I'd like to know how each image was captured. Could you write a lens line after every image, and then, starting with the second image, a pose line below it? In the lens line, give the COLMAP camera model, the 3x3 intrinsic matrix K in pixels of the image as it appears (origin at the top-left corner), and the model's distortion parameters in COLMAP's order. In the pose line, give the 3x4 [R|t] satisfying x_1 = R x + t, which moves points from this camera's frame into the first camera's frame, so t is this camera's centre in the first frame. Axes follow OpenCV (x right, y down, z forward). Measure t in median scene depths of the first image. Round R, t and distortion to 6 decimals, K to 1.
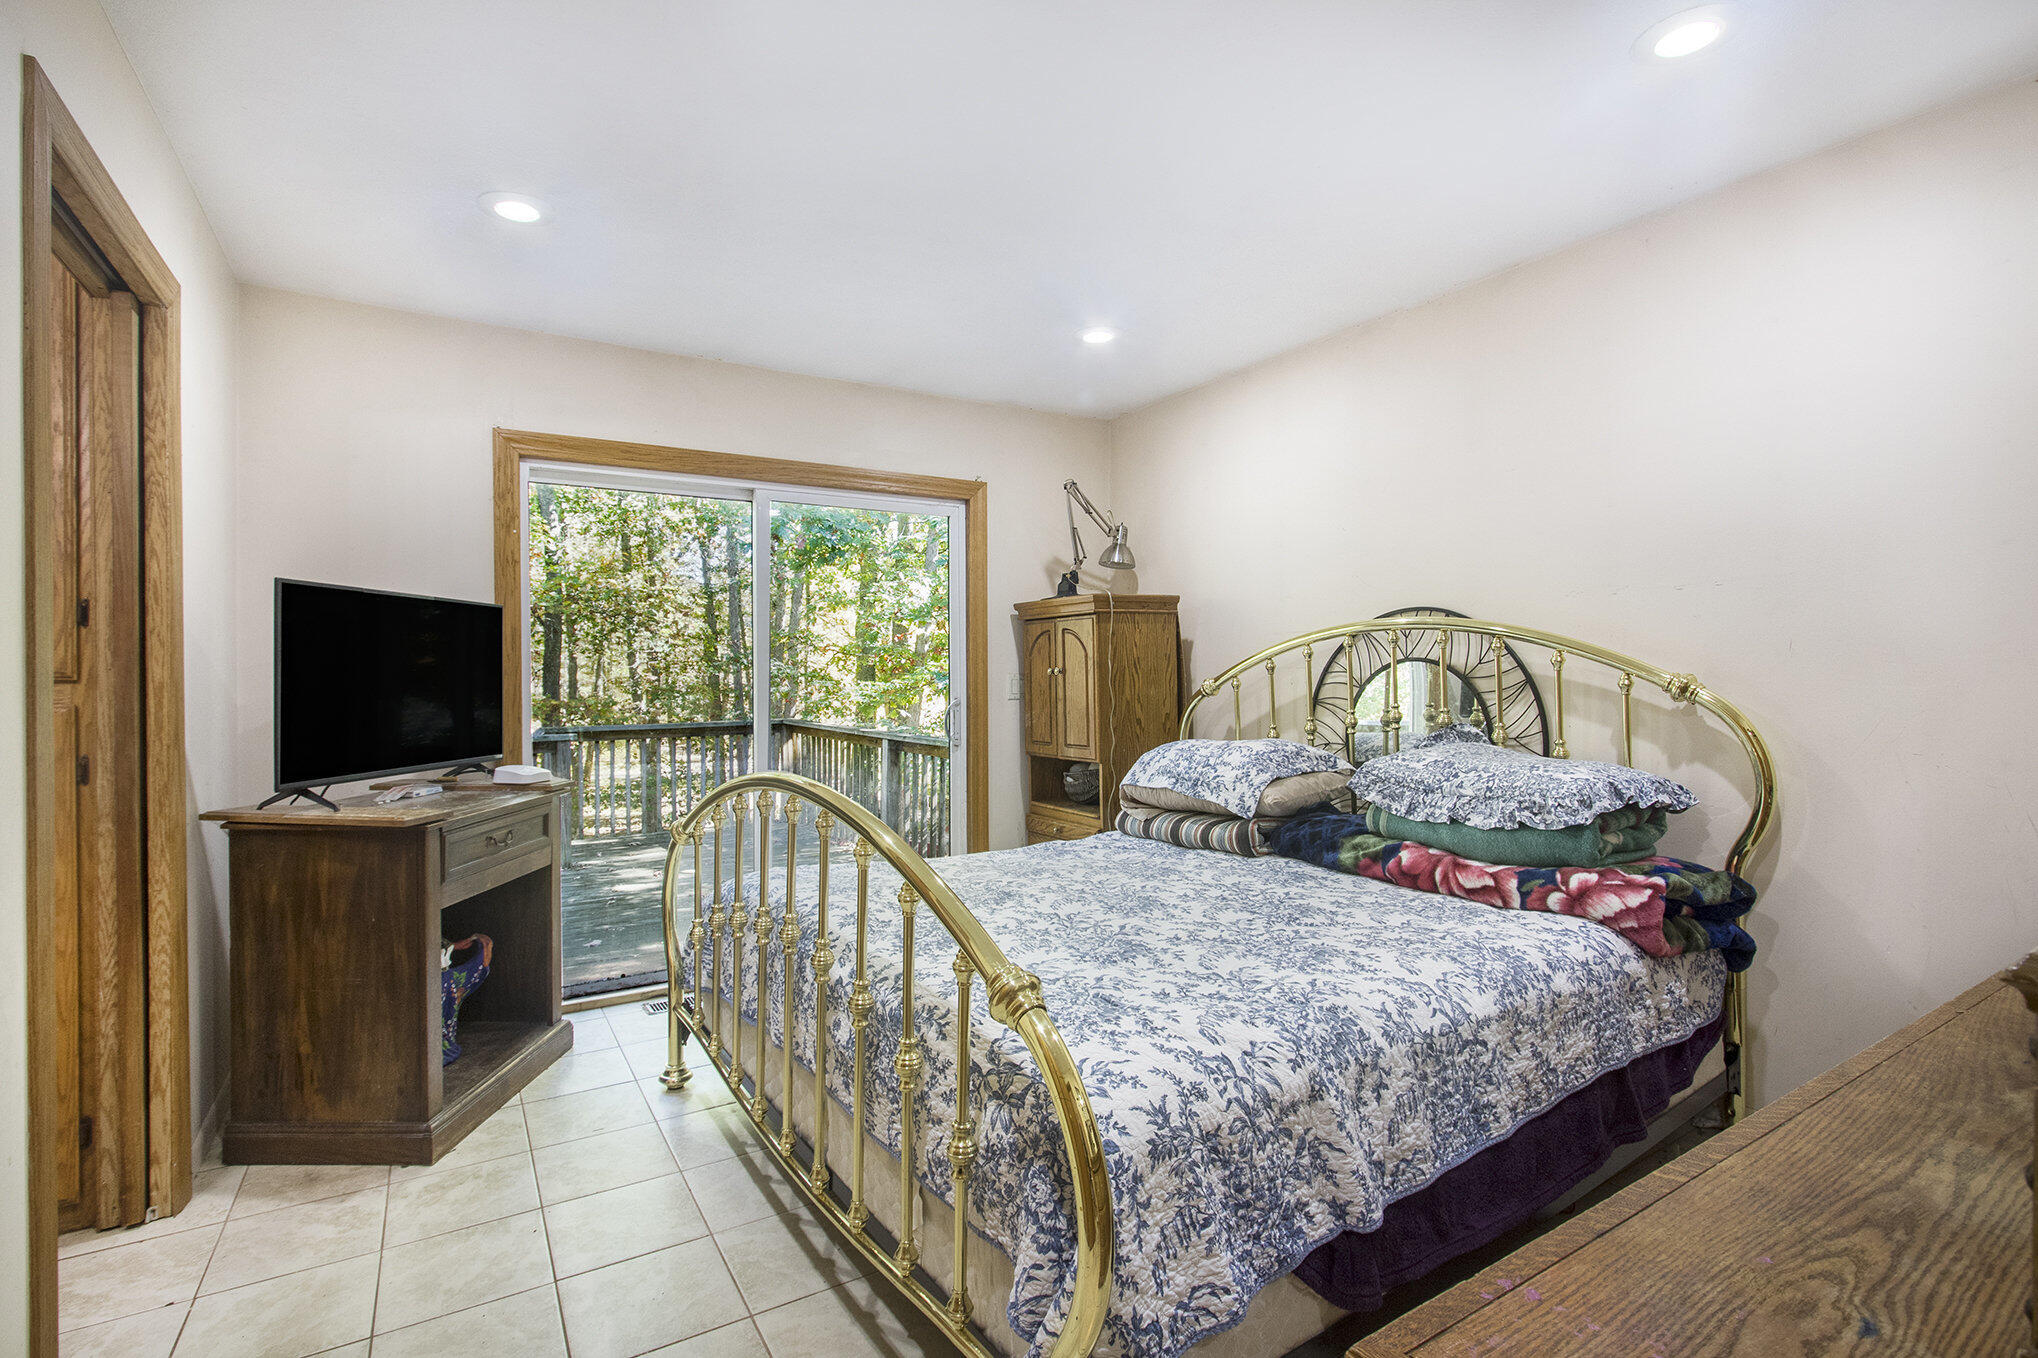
lens RADIAL K [[939.7, 0, 1011.6], [0, 939.7, 667.4], [0, 0, 1]] dist [-0.021924, 0.000513]
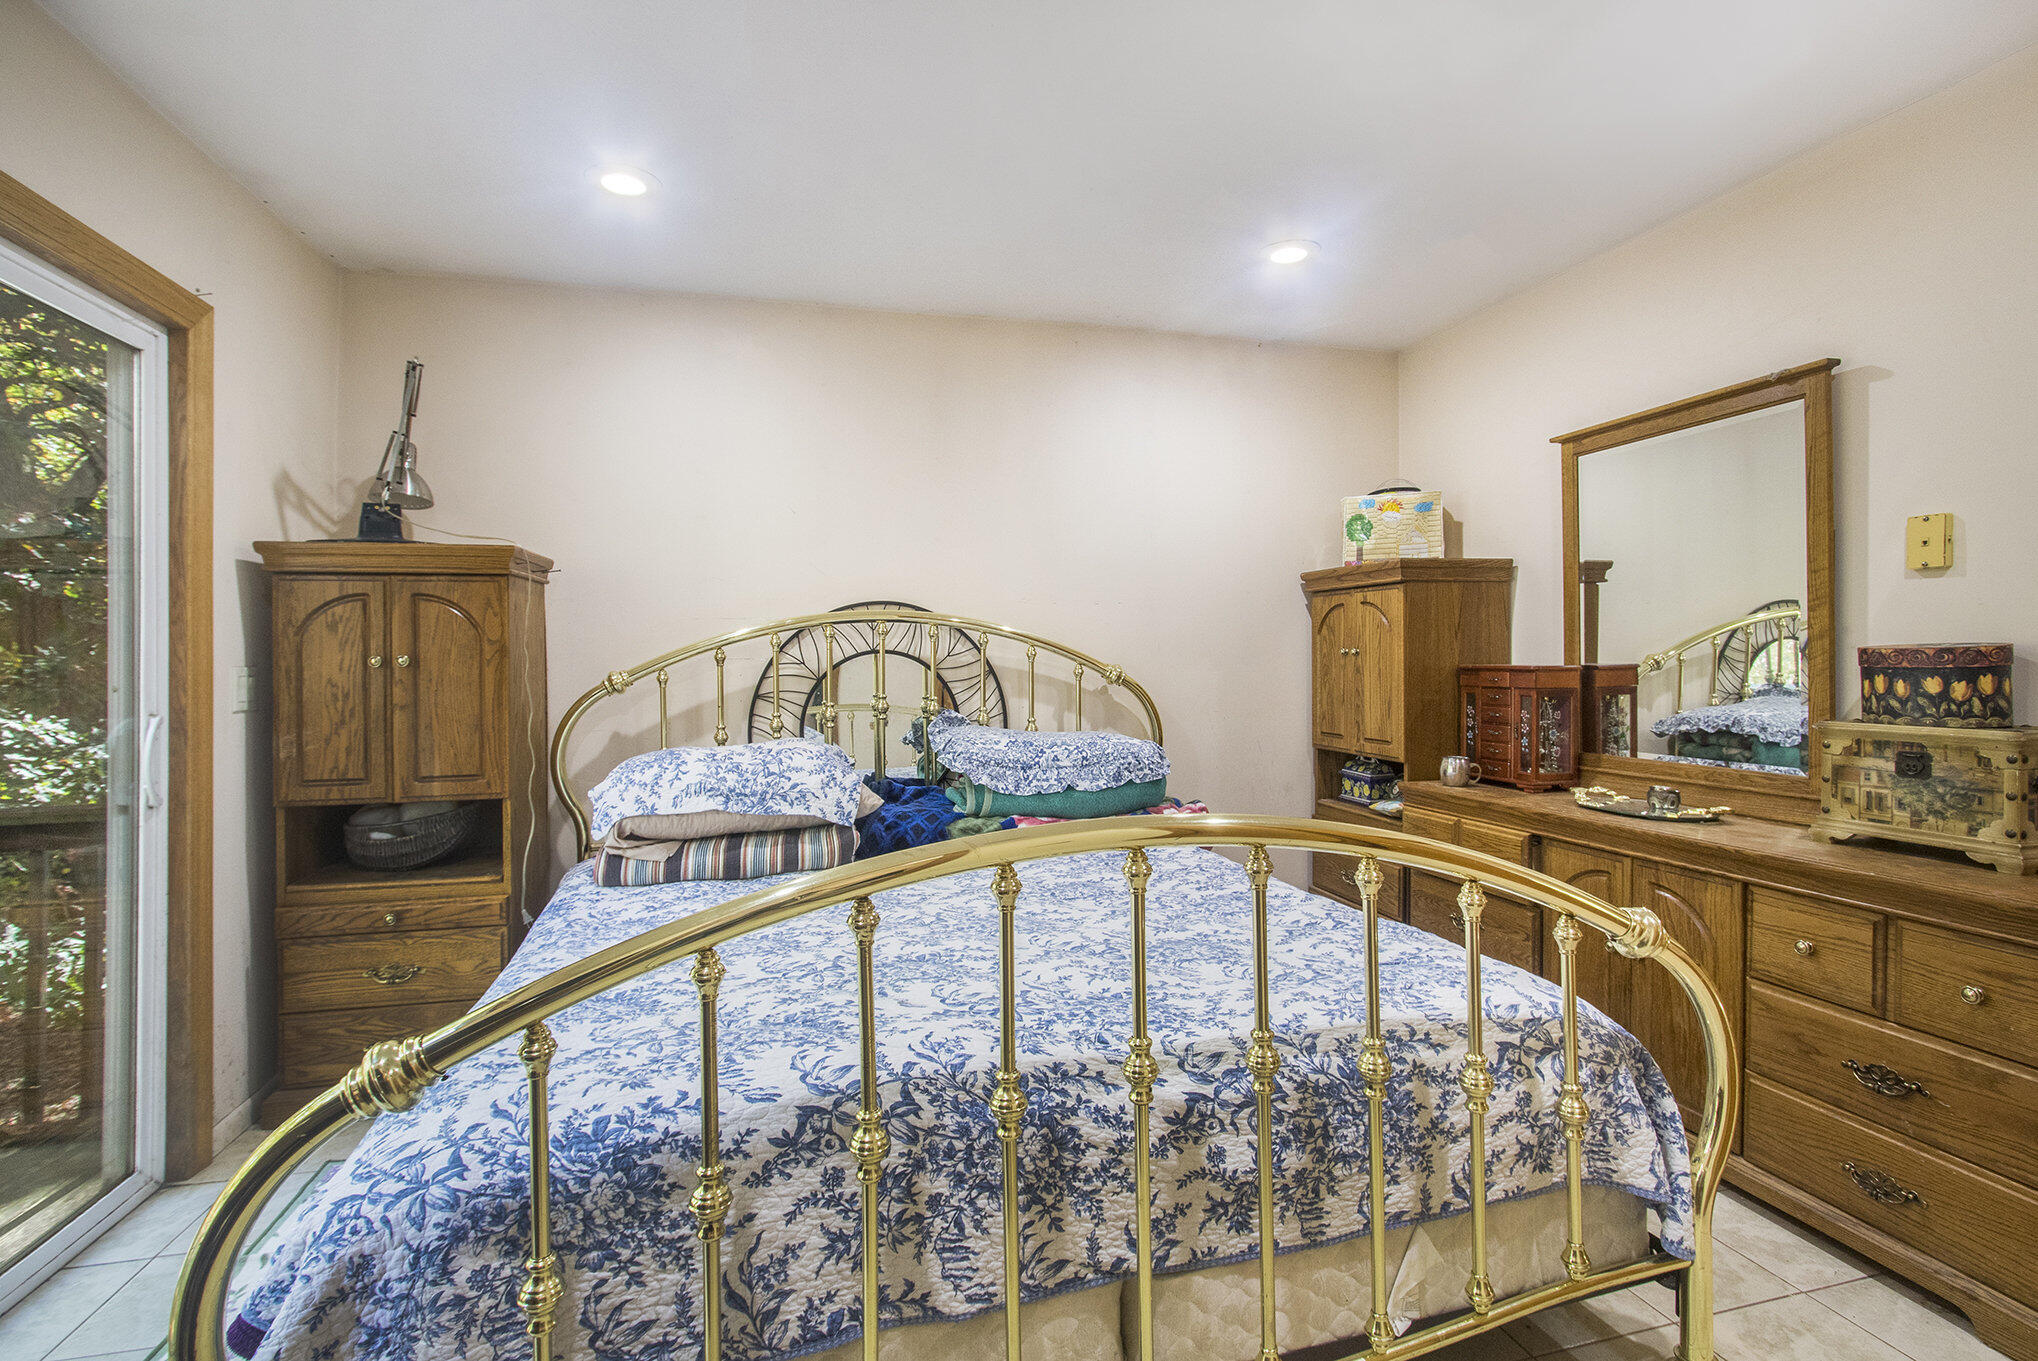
lens RADIAL K [[939.7, 0, 1018.2], [0, 939.7, 676.6], [0, 0, 1]] dist [-0.021924, 0.000513]
pose [[0.313893, -0.003838, 0.949450, -0.568530], [0.000113, 0.999992, 0.004005, 0.016690], [-0.949458, -0.001150, 0.313891, 0.592157]]
